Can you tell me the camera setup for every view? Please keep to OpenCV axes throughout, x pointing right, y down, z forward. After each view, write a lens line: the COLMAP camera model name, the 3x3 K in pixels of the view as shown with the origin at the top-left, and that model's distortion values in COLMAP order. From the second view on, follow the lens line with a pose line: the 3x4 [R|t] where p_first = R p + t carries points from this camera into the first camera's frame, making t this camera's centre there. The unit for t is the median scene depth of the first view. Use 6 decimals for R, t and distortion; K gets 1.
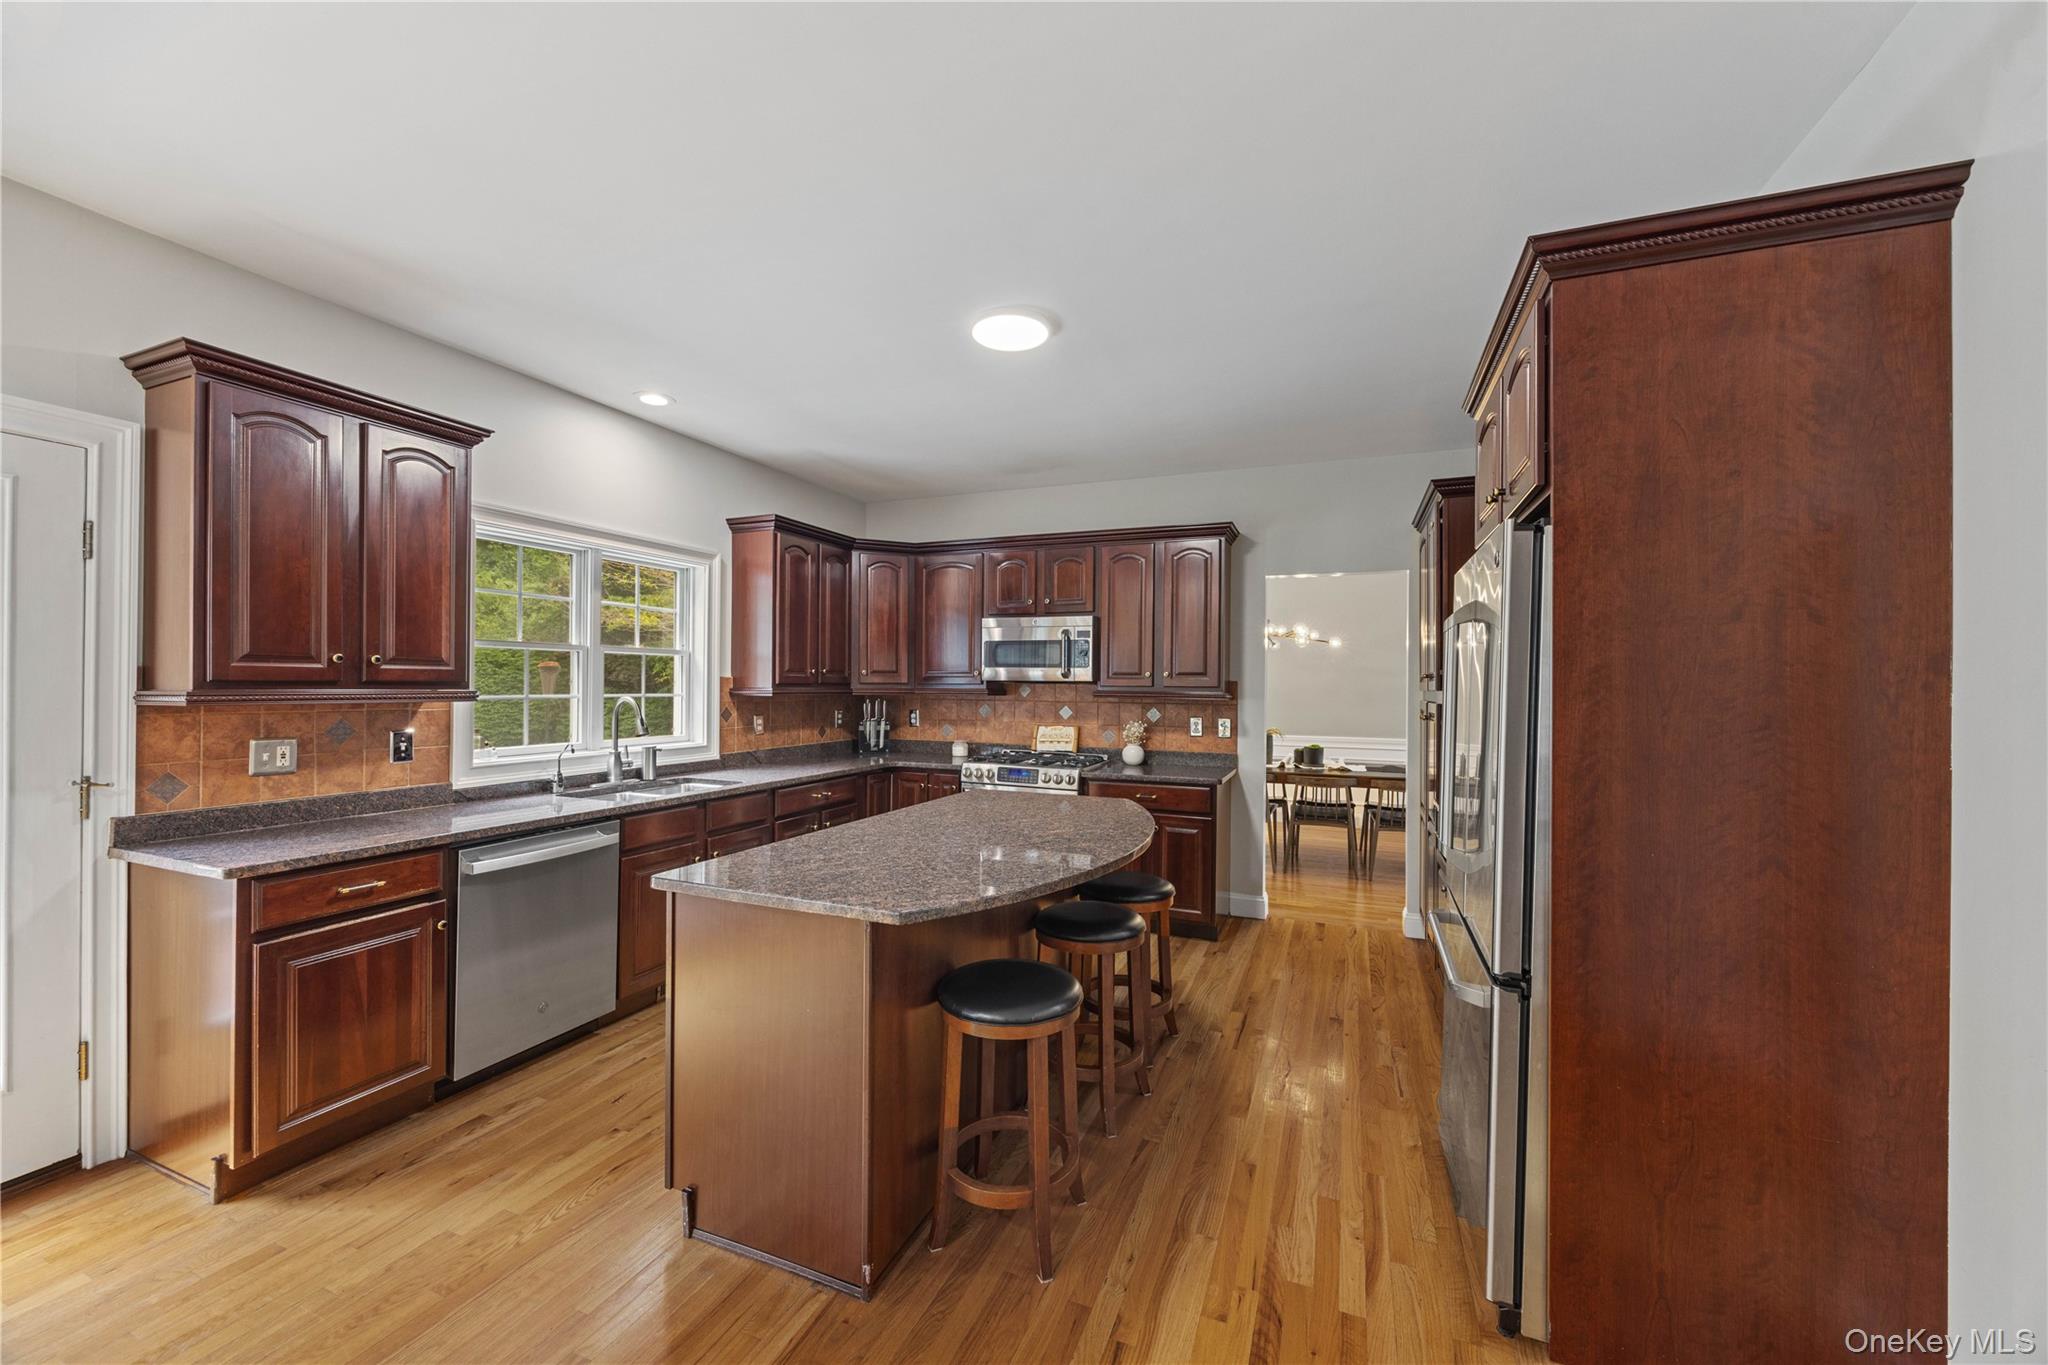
lens RADIAL K [[780.3, 0, 1022.8], [0, 780.3, 679.9], [0, 0, 1]] dist [-0.000269, -0.000257]
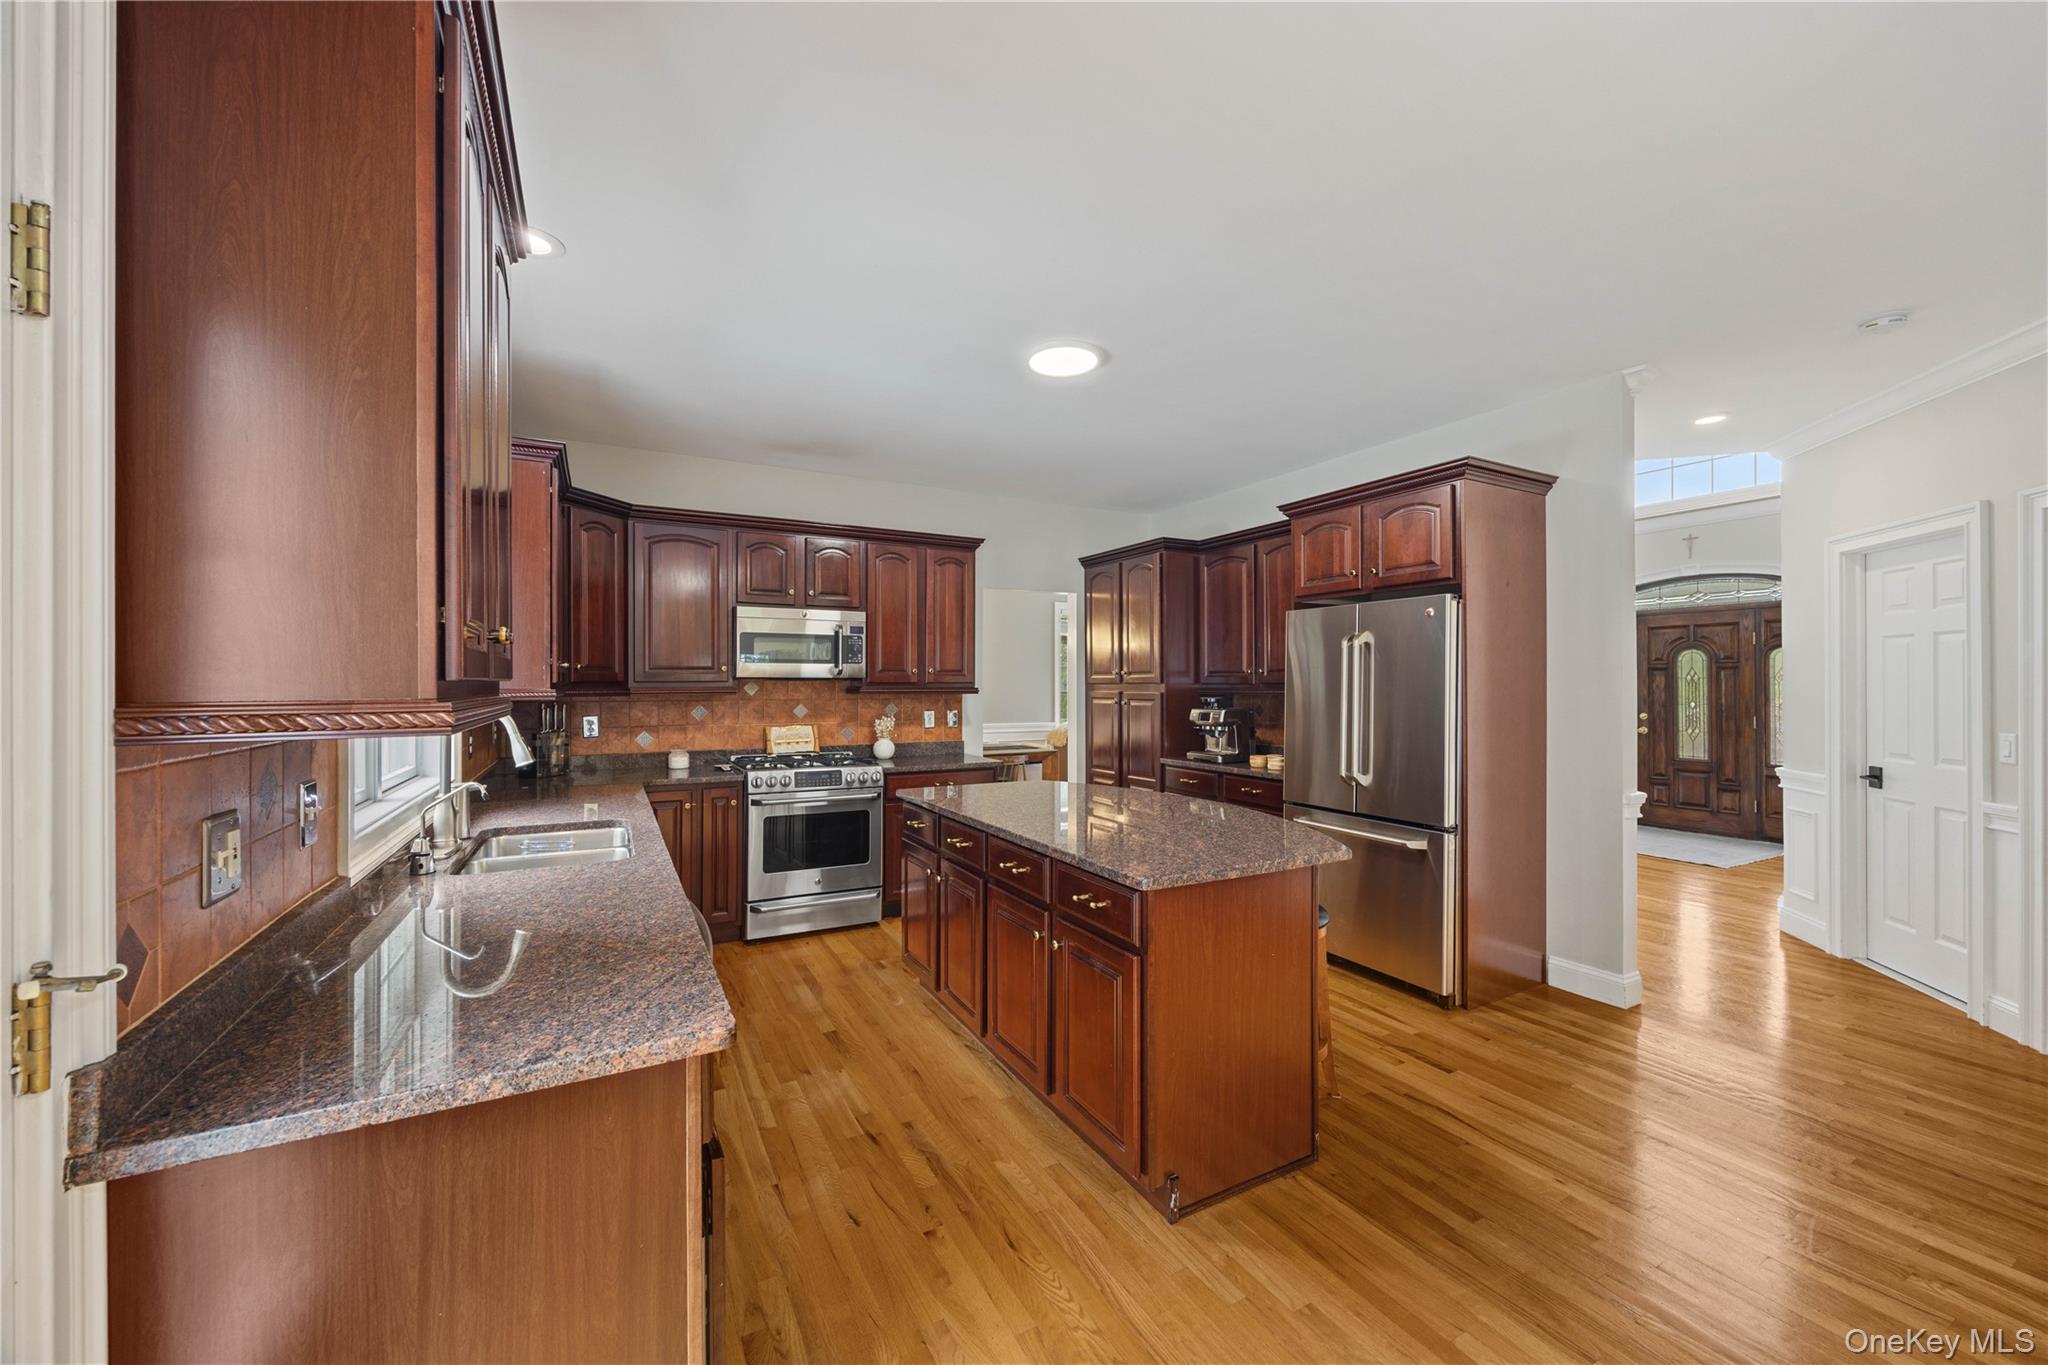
lens RADIAL K [[780.3, 0, 1024.6], [0, 780.3, 680.7], [0, 0, 1]] dist [-0.000269, -0.000257]
pose [[0.627720, -0.005093, 0.778422, -0.603247], [0.000897, 0.999983, 0.005819, -0.000085], [-0.778438, -0.002954, 0.627714, 0.231288]]
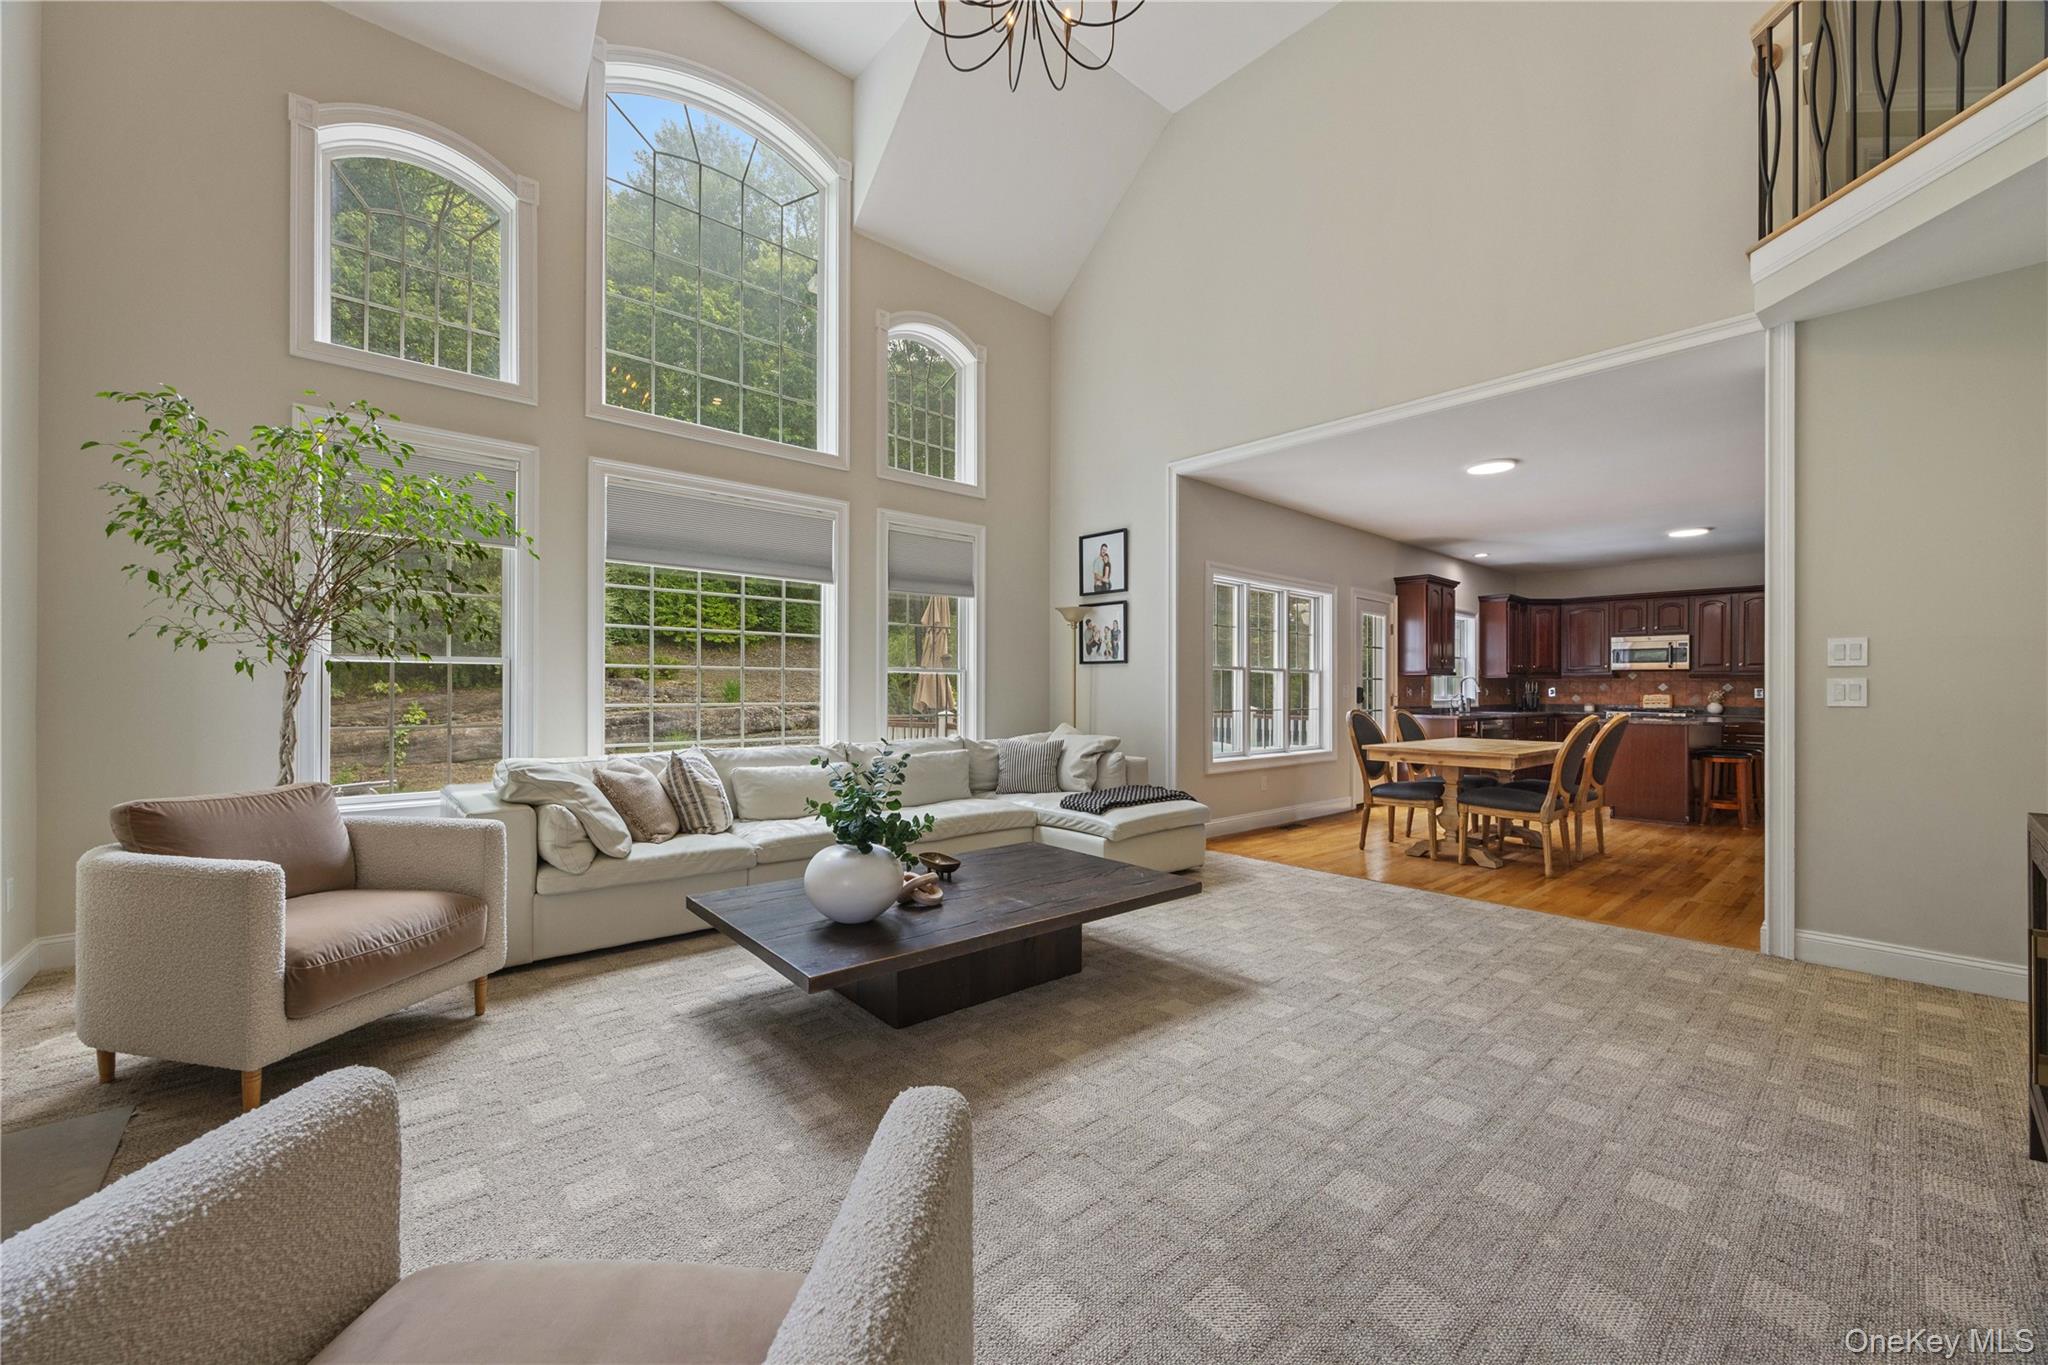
lens RADIAL K [[780.3, 0, 1030.2], [0, 780.3, 690.2], [0, 0, 1]] dist [-0.000269, -0.000257]
pose [[0.896651, -0.003640, -0.442723, -0.548877], [0.005623, 0.999979, 0.003168, 0.041159], [0.442702, -0.005330, 0.896653, -1.529068]]
